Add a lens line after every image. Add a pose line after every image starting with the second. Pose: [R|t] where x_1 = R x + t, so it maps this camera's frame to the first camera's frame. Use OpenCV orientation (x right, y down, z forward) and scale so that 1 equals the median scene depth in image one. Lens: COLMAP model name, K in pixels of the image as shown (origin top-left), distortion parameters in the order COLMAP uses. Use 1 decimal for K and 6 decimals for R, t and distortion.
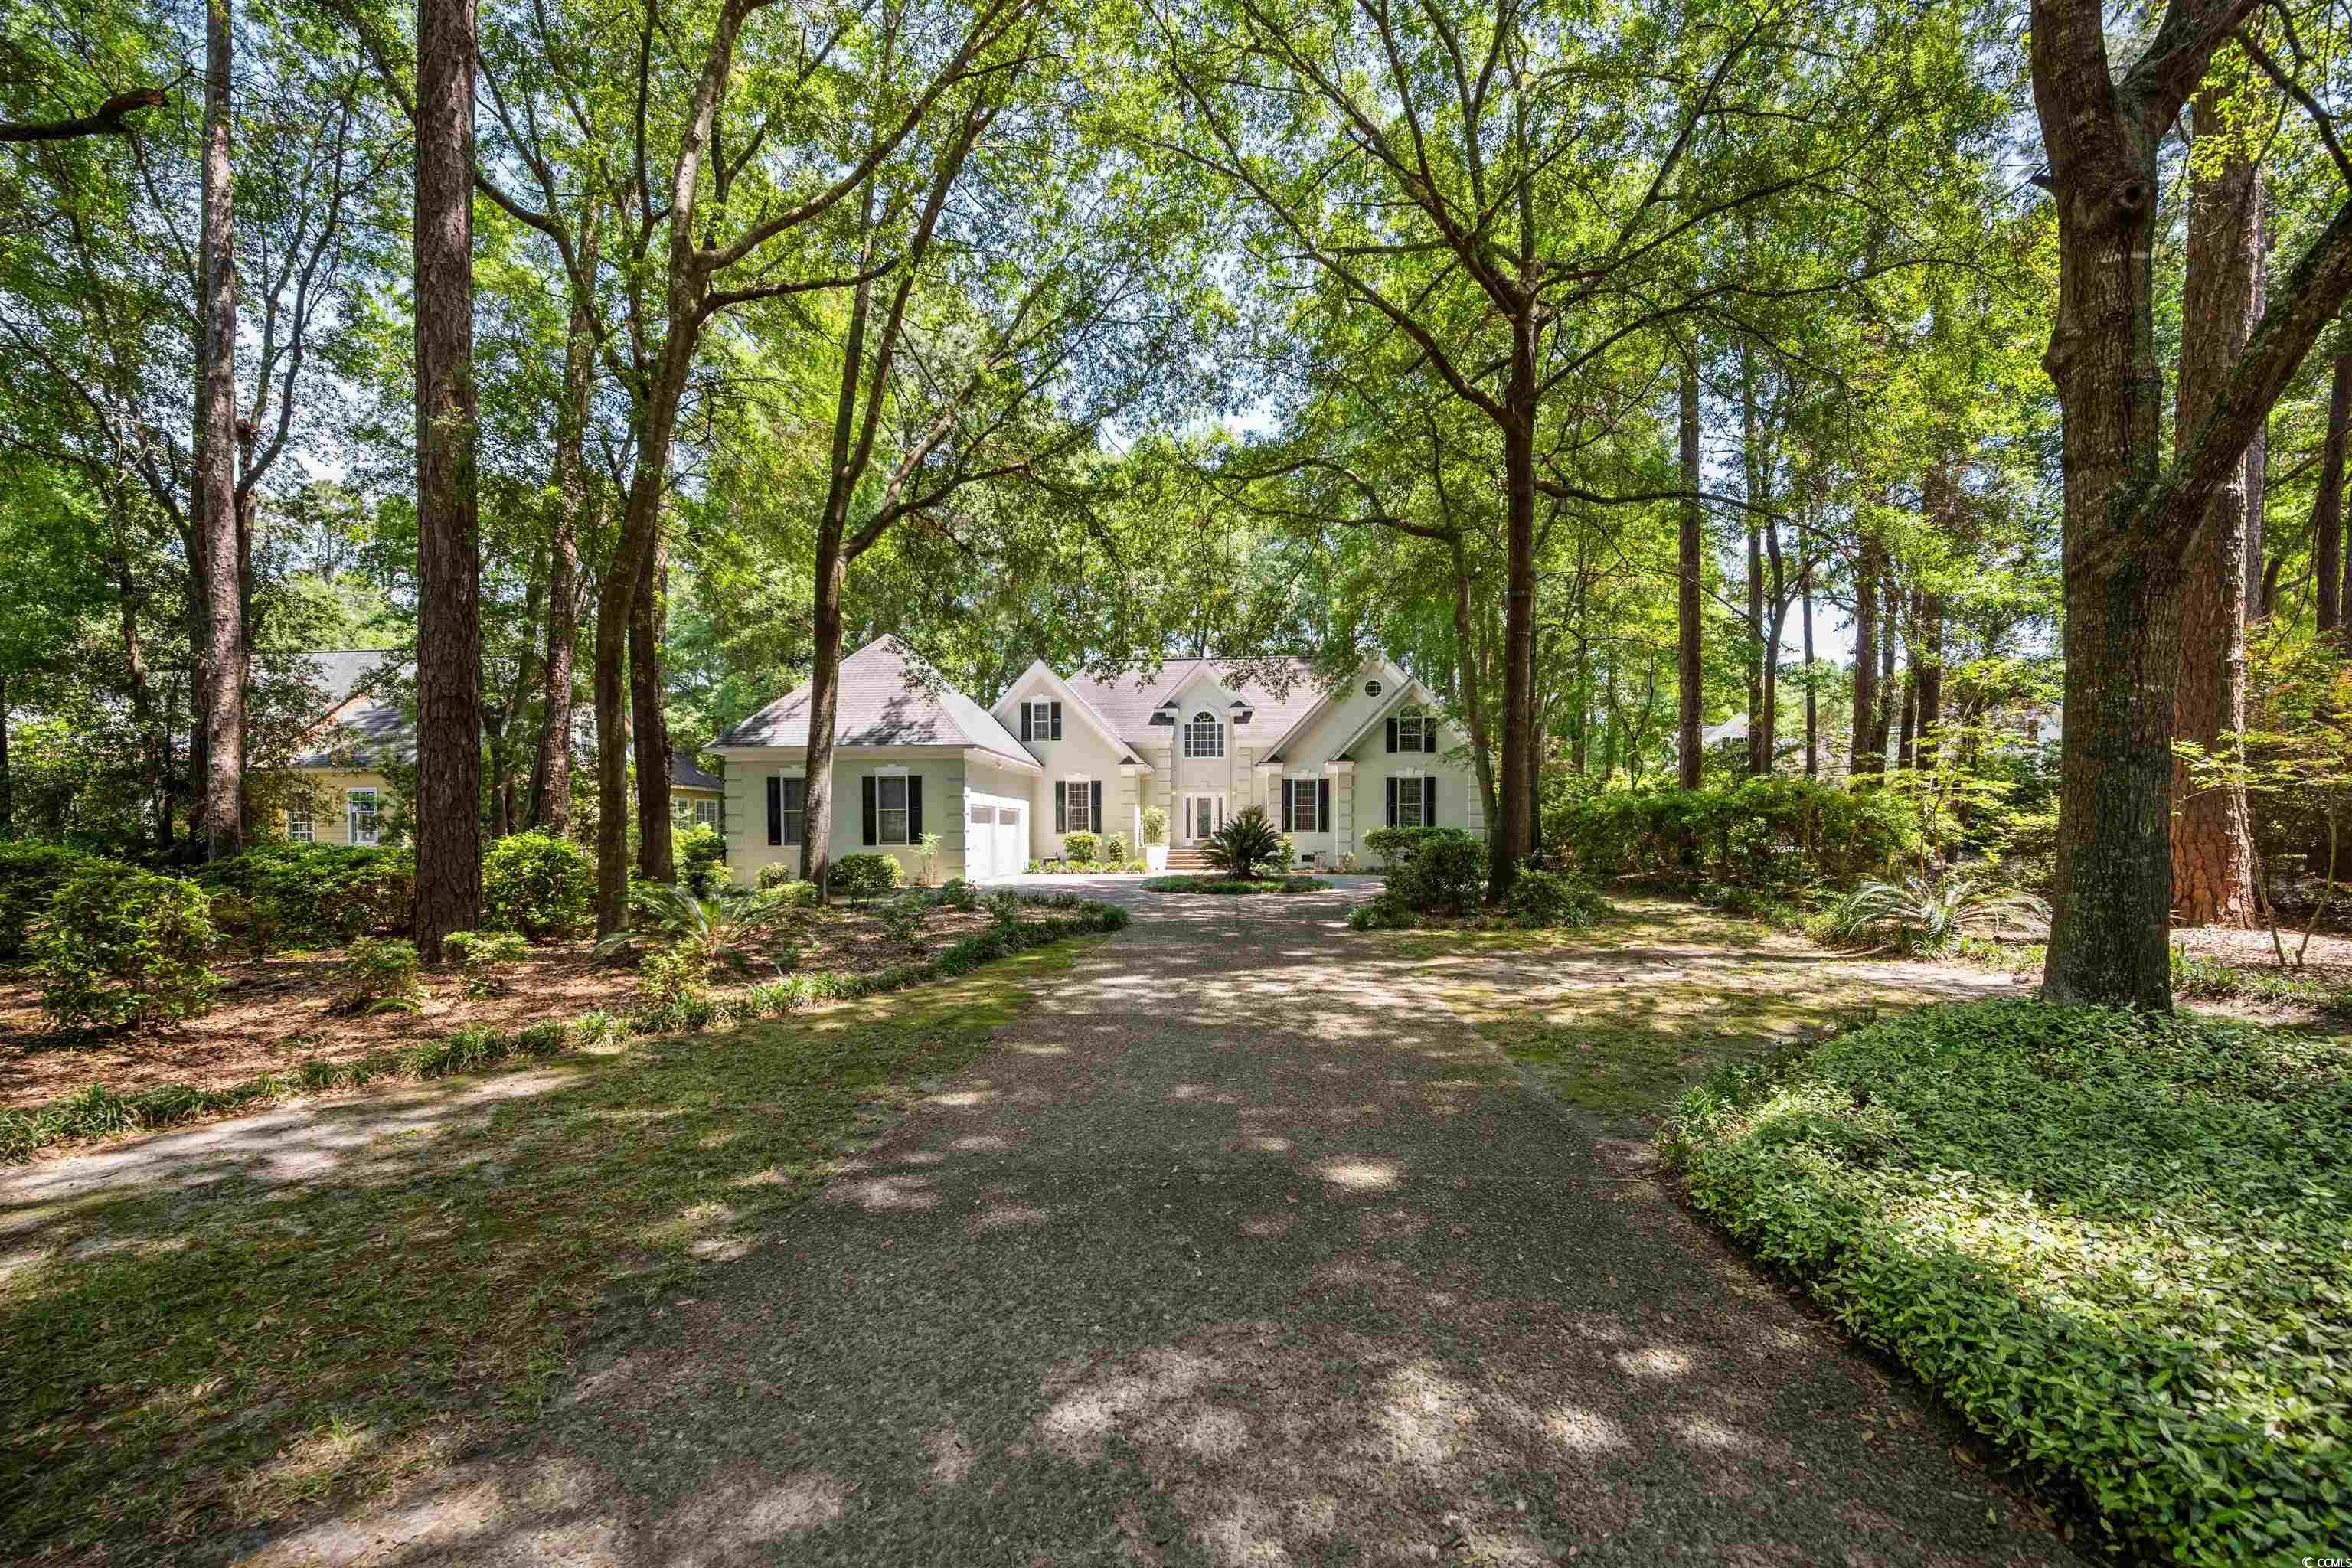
lens RADIAL K [[944.9, 0, 1163.4], [0, 944.9, 803.1], [0, 0, 1]] dist [0.000749, 0.000017]
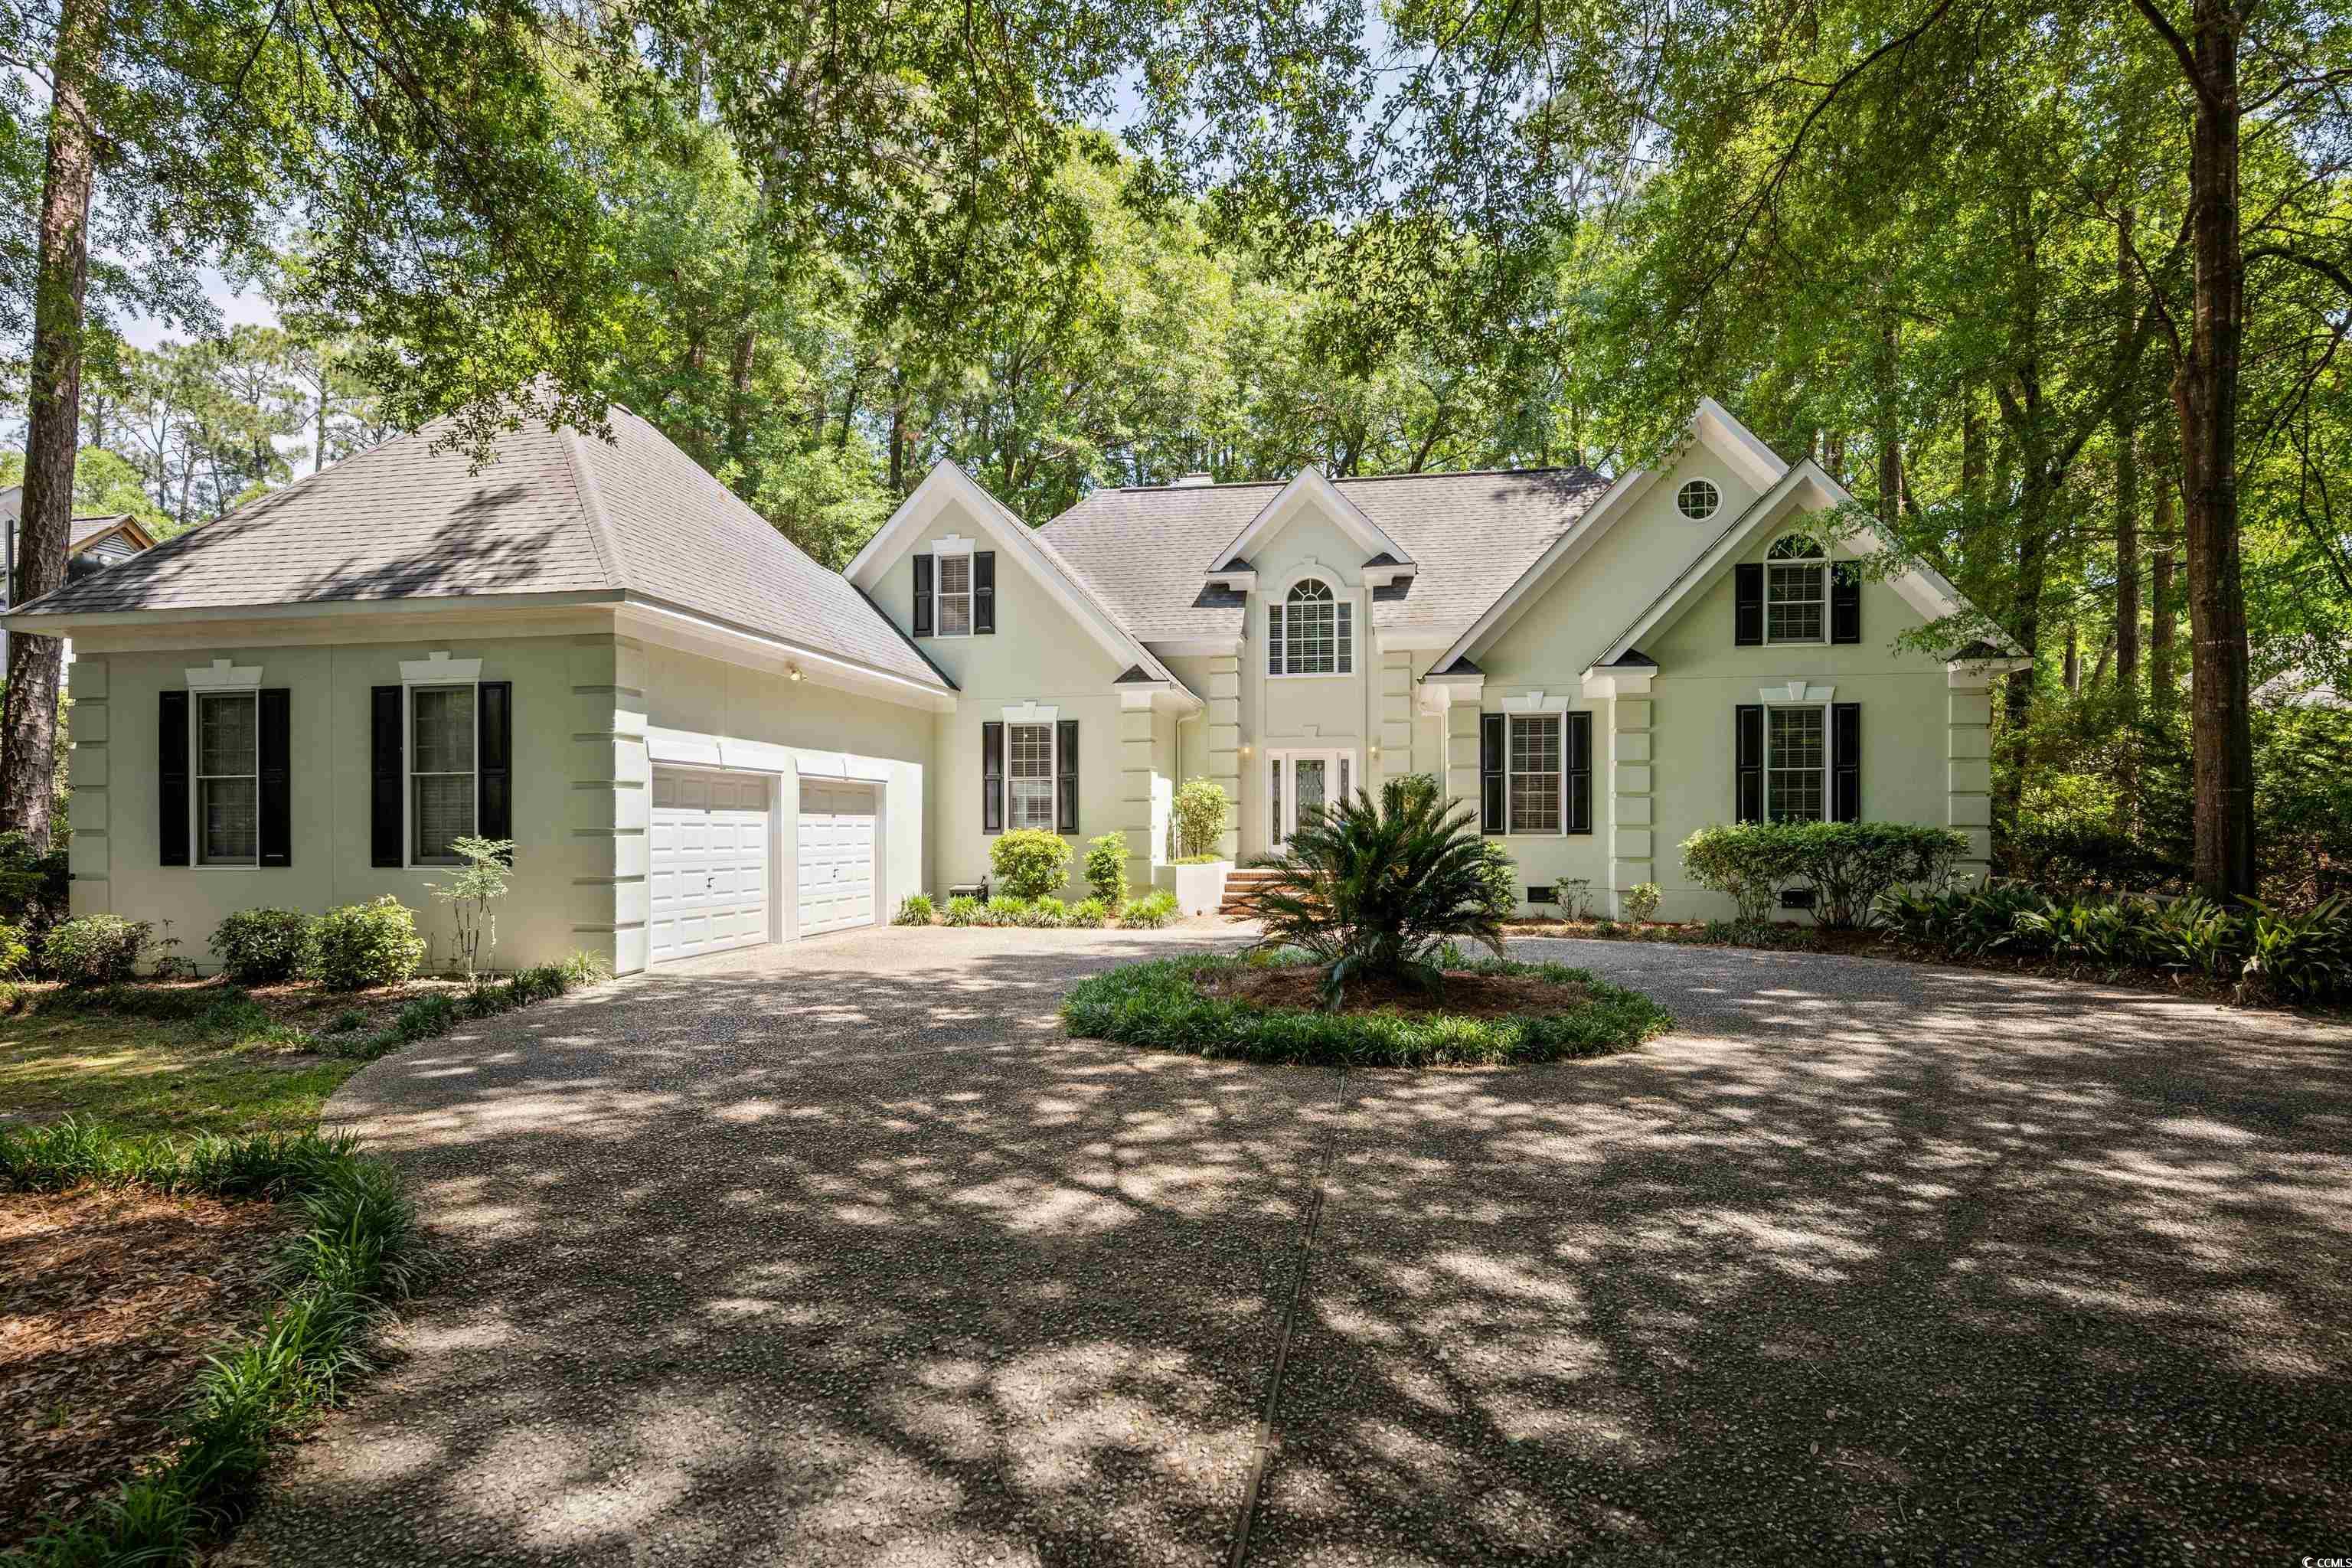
lens RADIAL K [[1250.4, 0, 1190.9], [0, 1250.4, 788.9], [0, 0, 1]] dist [-0.003979, -0.000074]
pose [[0.996845, 0.000599, -0.079375, 0.036735], [-0.000626, 1.000000, -0.000325, 0.010048], [0.079375, 0.000373, 0.996845, 0.405985]]
